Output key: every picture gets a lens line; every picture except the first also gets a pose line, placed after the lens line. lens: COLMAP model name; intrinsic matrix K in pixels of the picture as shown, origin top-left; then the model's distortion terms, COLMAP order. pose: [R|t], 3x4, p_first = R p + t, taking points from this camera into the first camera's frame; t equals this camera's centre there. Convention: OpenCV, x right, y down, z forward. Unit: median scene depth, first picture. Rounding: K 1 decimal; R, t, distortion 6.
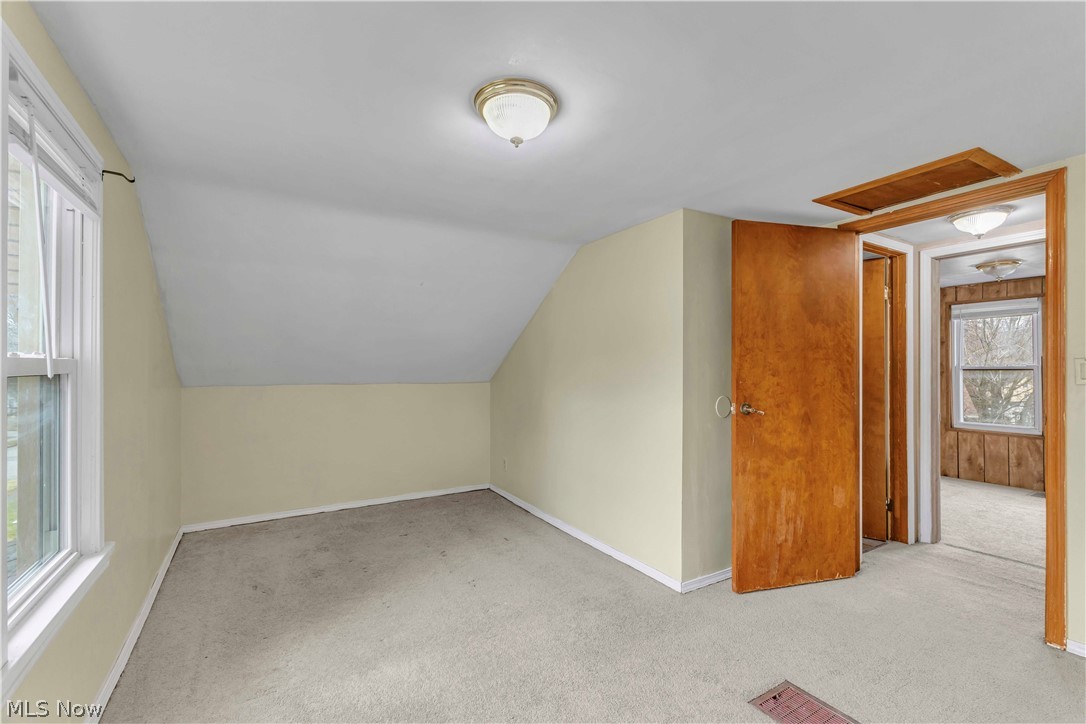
lens RADIAL K [[473.1, 0, 547.3], [0, 473.1, 364.0], [0, 0, 1]] dist [-0.002155, -0.000291]
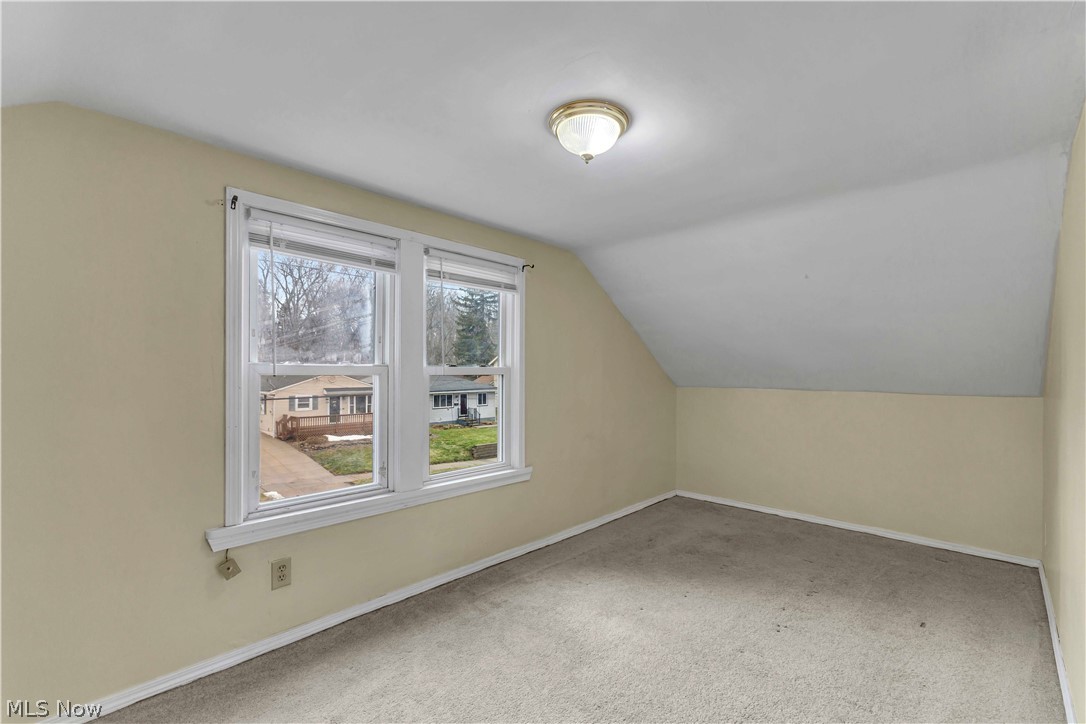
lens RADIAL K [[473.1, 0, 545.6], [0, 473.1, 366.1], [0, 0, 1]] dist [-0.002155, -0.000291]
pose [[0.251537, -0.010540, -0.967790, 0.416990], [-0.001984, 0.999933, -0.011406, 0.007981], [0.967846, 0.004789, 0.251499, 0.289136]]
